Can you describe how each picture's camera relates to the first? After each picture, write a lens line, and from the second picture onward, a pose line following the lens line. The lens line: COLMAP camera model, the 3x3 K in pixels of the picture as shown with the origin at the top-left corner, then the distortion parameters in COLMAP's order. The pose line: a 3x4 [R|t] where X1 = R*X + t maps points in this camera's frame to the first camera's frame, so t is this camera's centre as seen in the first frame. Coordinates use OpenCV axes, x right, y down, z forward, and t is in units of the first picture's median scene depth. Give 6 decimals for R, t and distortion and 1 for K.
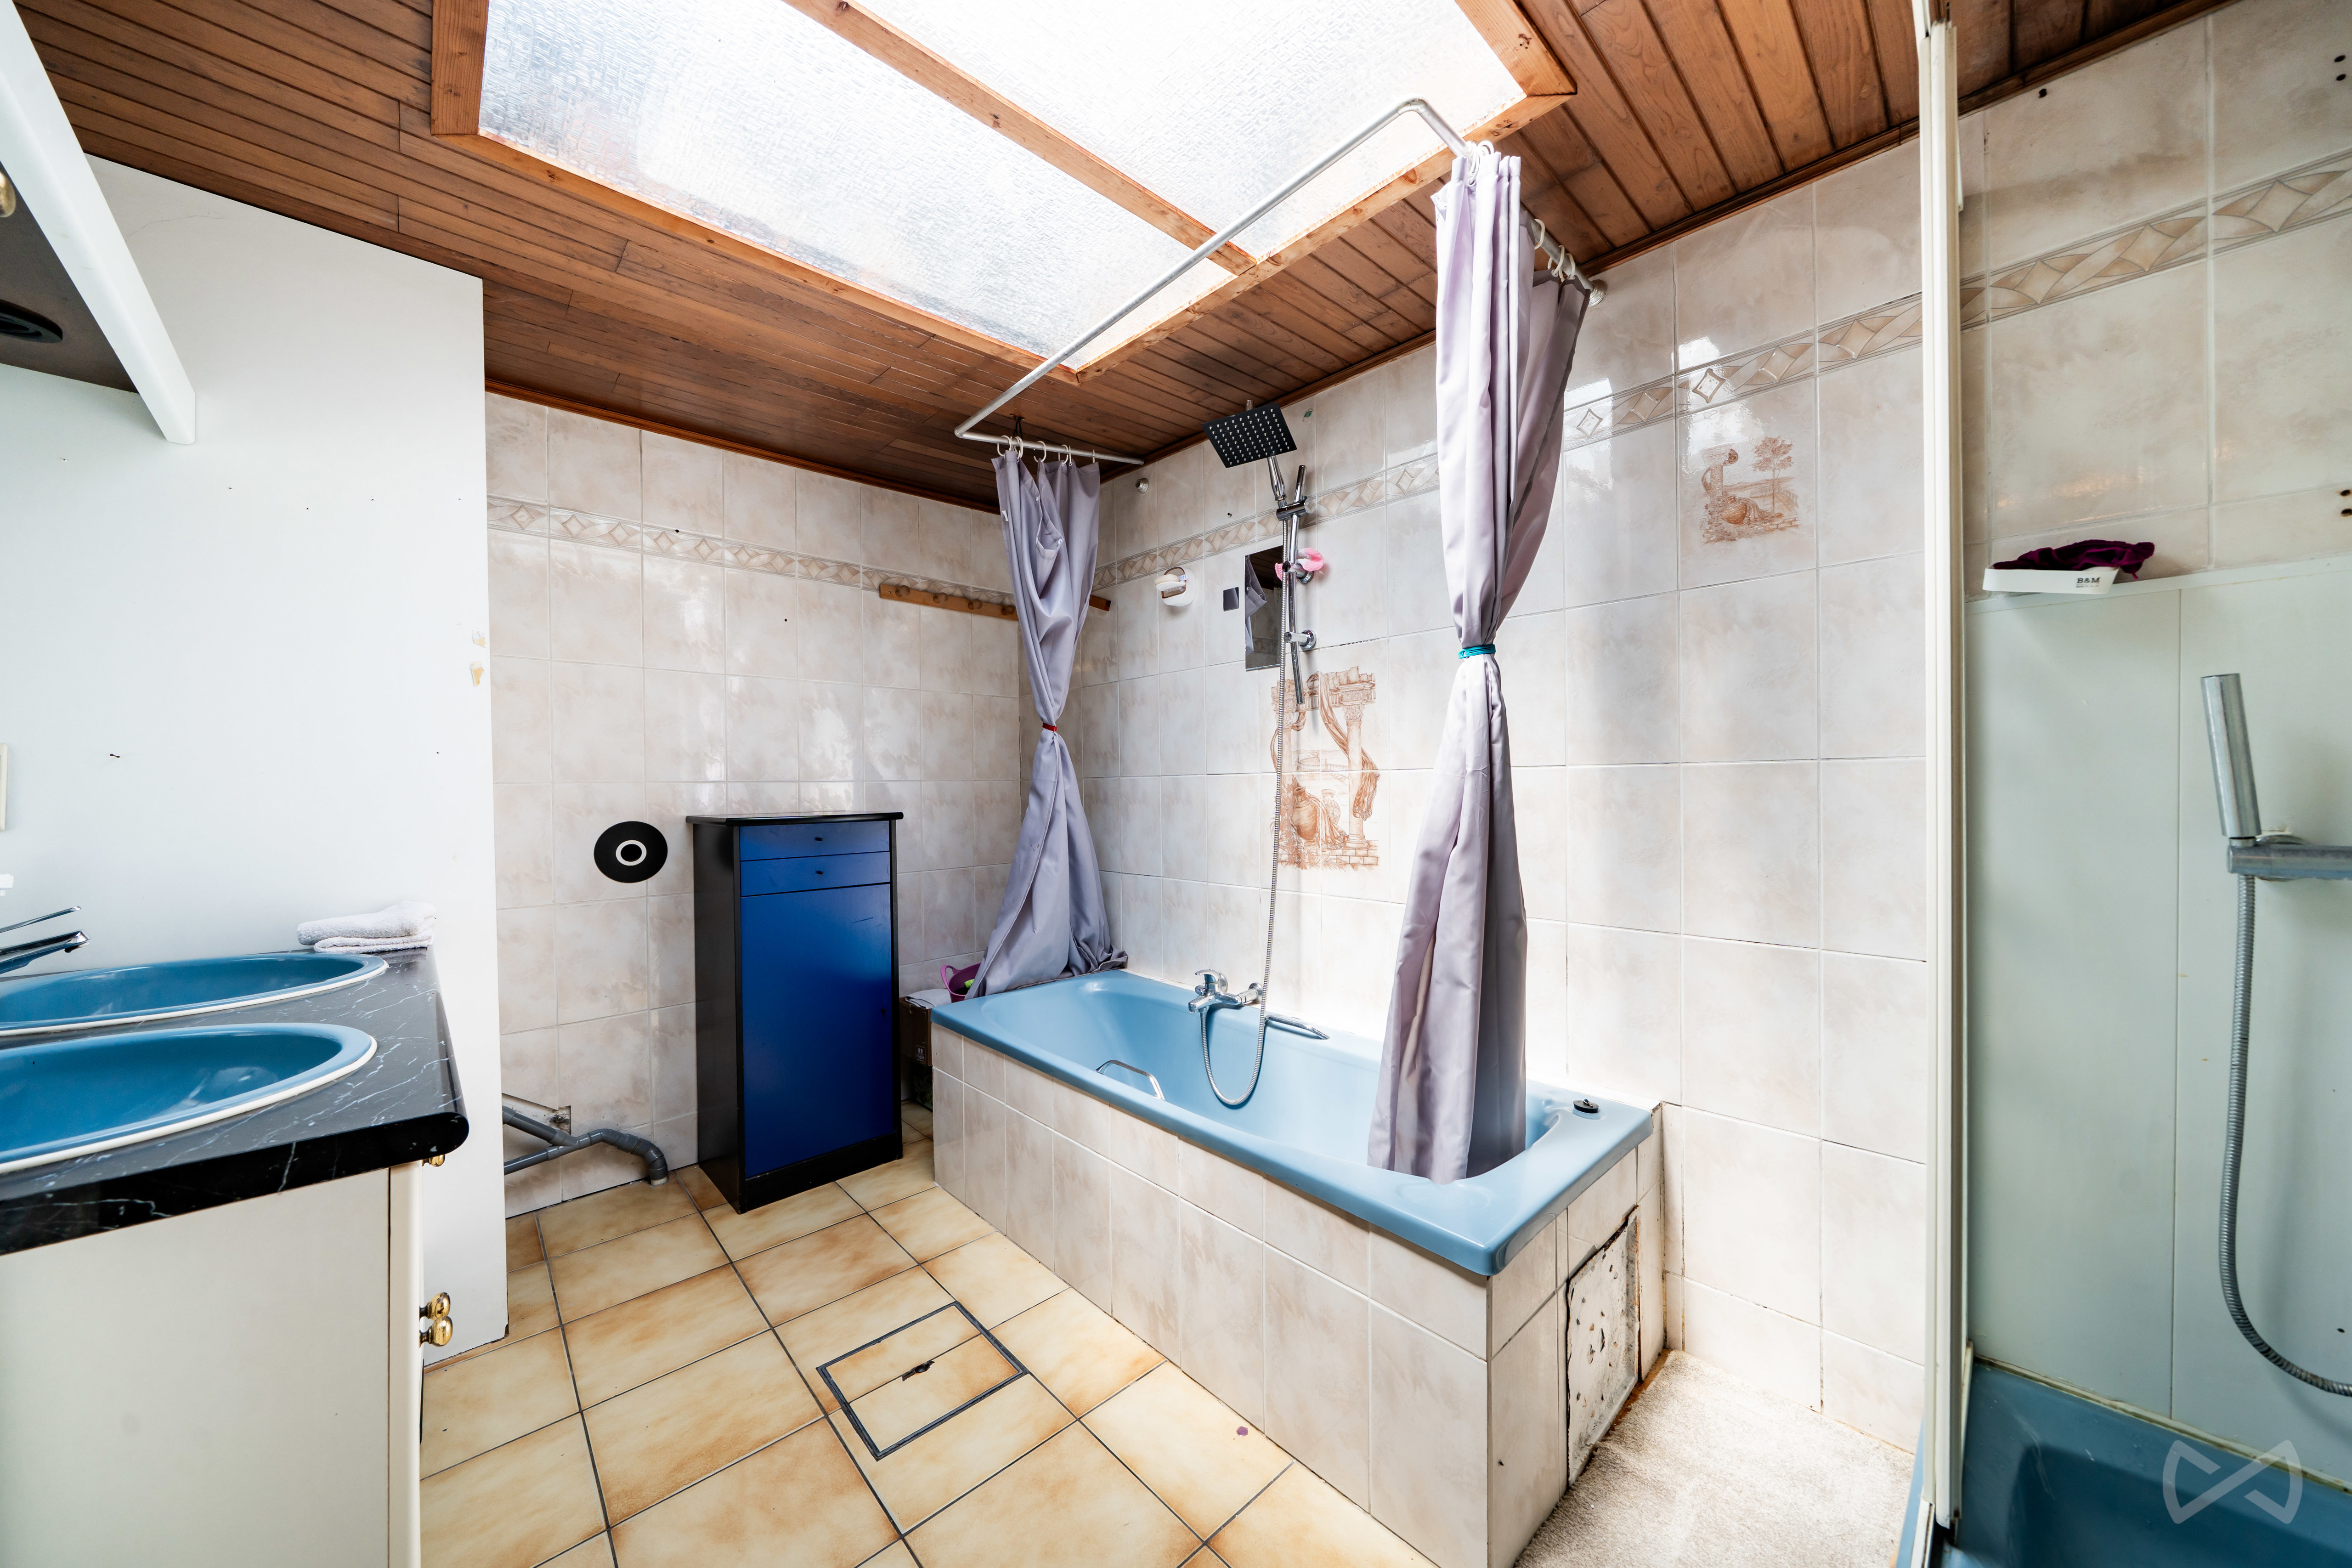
lens RADIAL K [[802.1, 0, 1185.2], [0, 802.1, 793.3], [0, 0, 1]] dist [-0.013275, 0.000910]
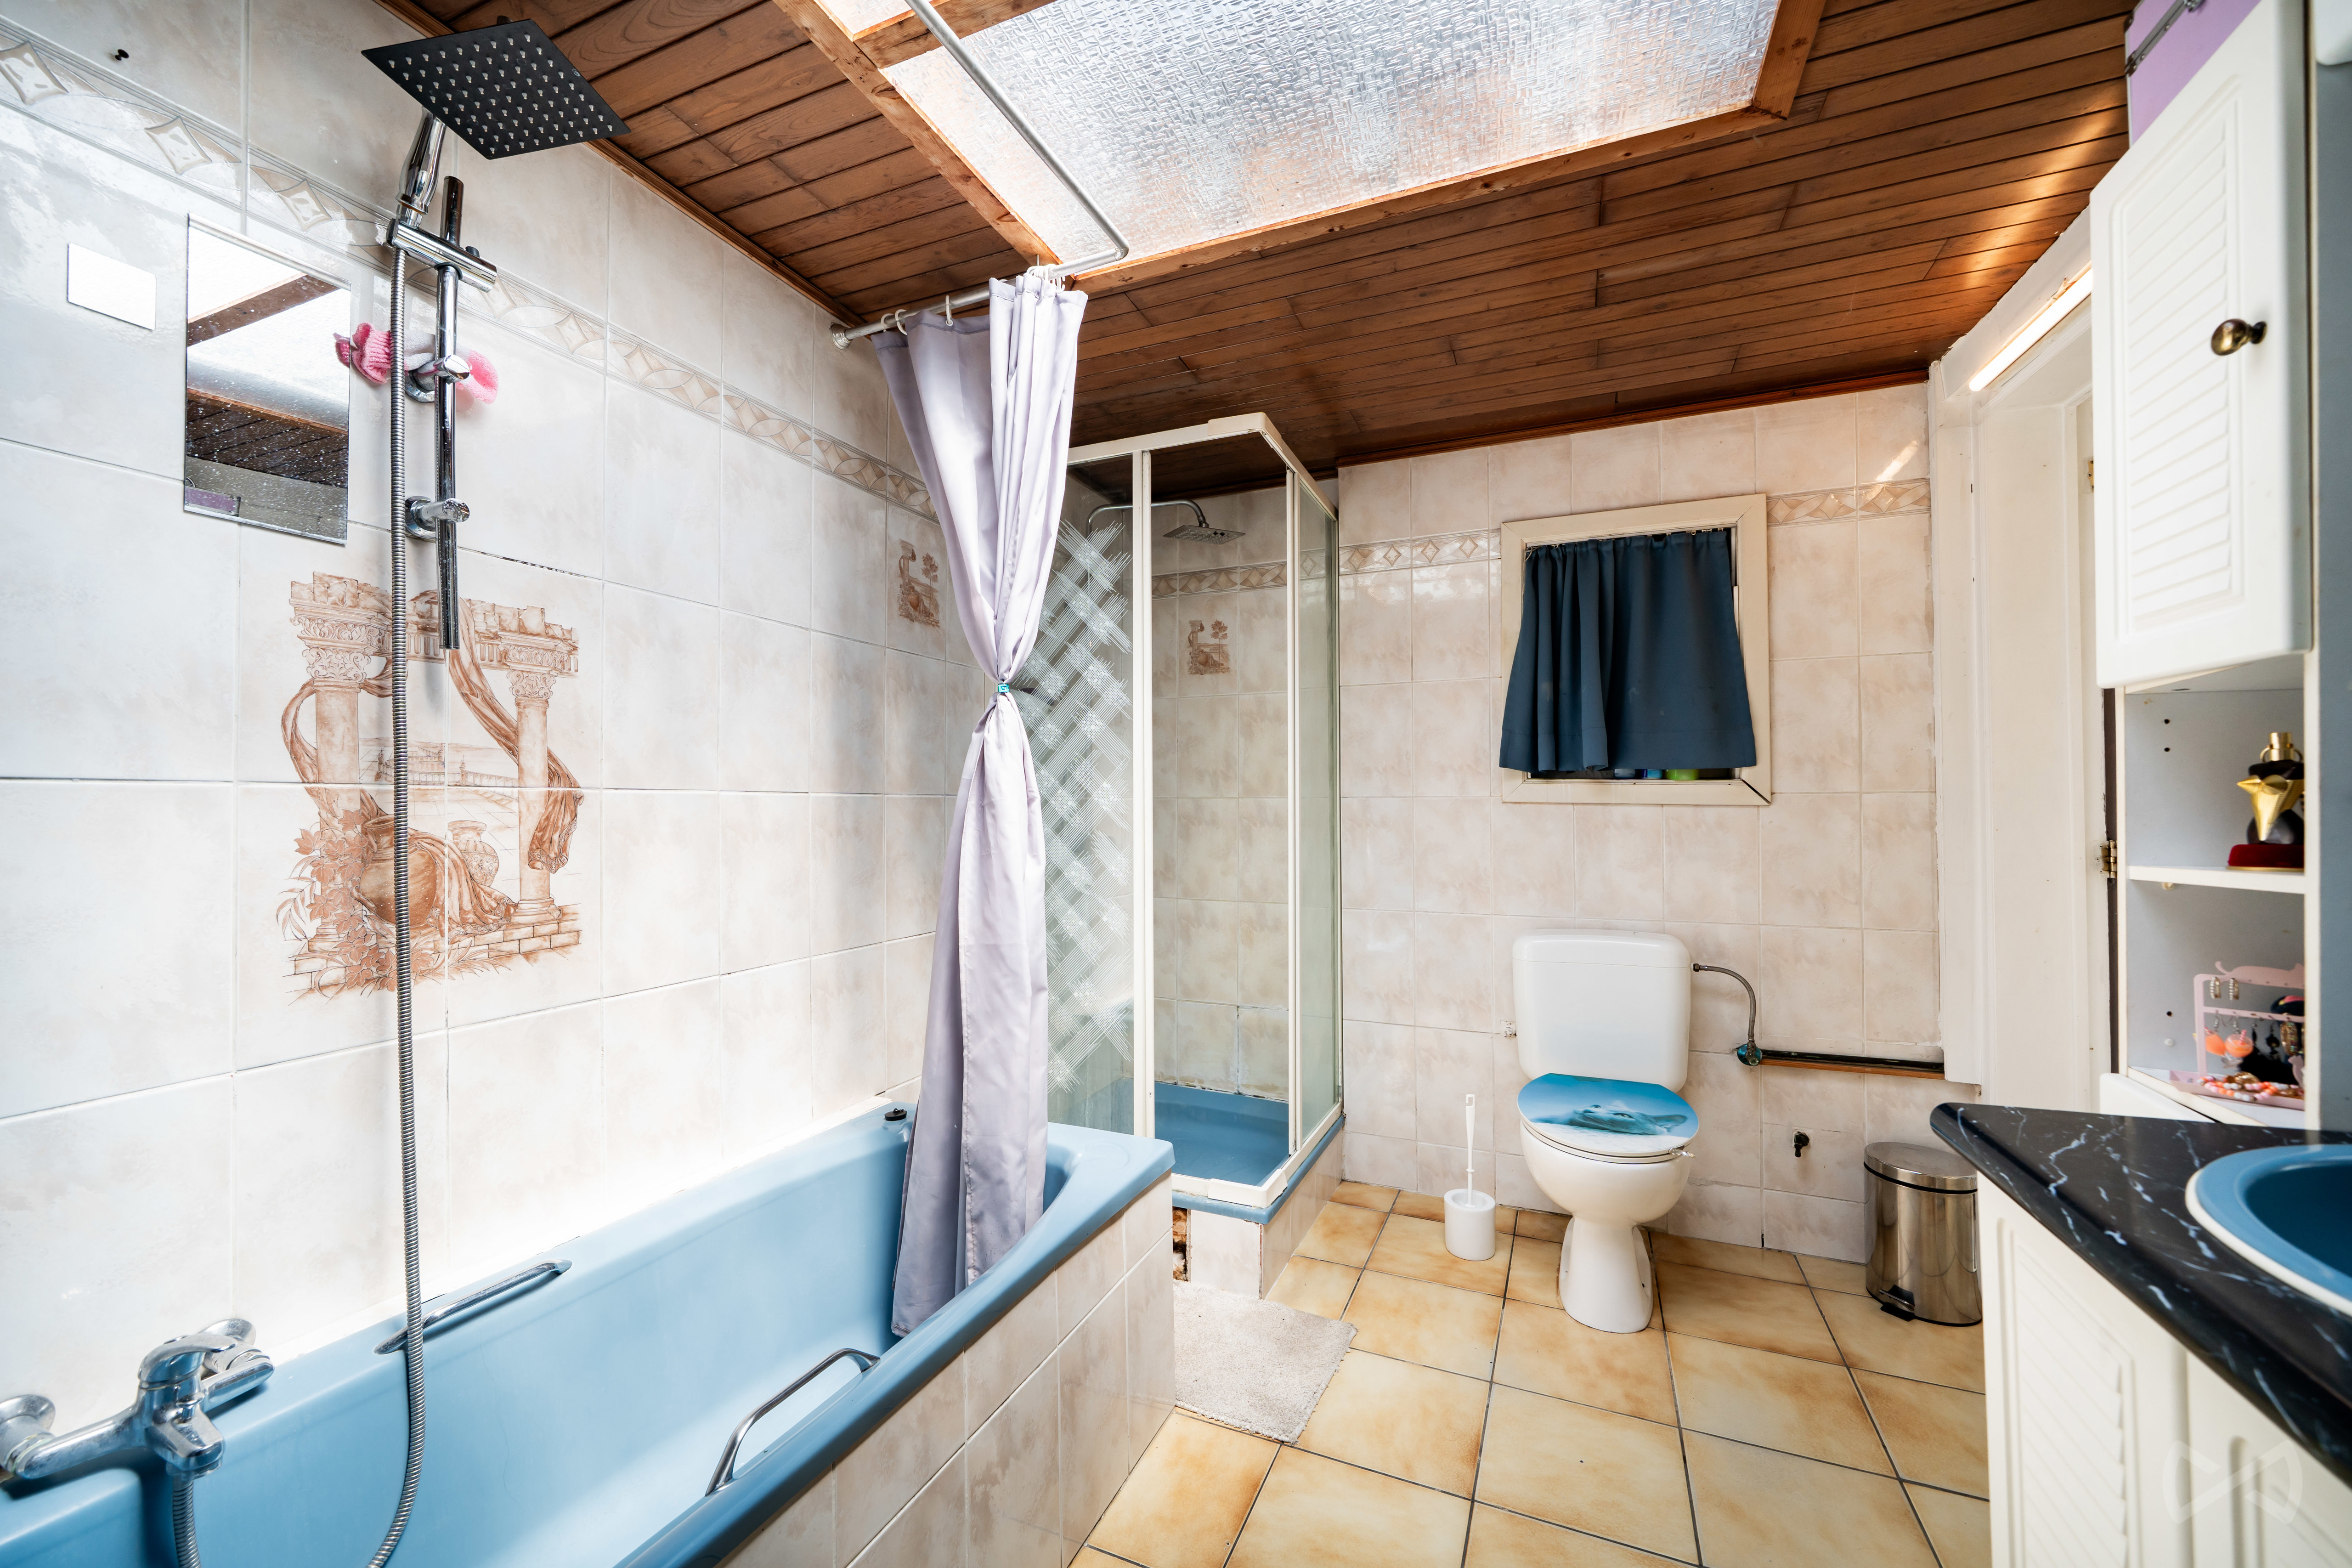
lens RADIAL K [[919.1, 0, 1183.1], [0, 919.1, 789.6], [0, 0, 1]] dist [-0.000522, -0.000014]
pose [[-0.404431, 0.032723, 0.913983, -0.575488], [0.019432, 0.999442, -0.027184, 0.000087], [-0.914362, 0.006766, -0.404841, 0.842844]]
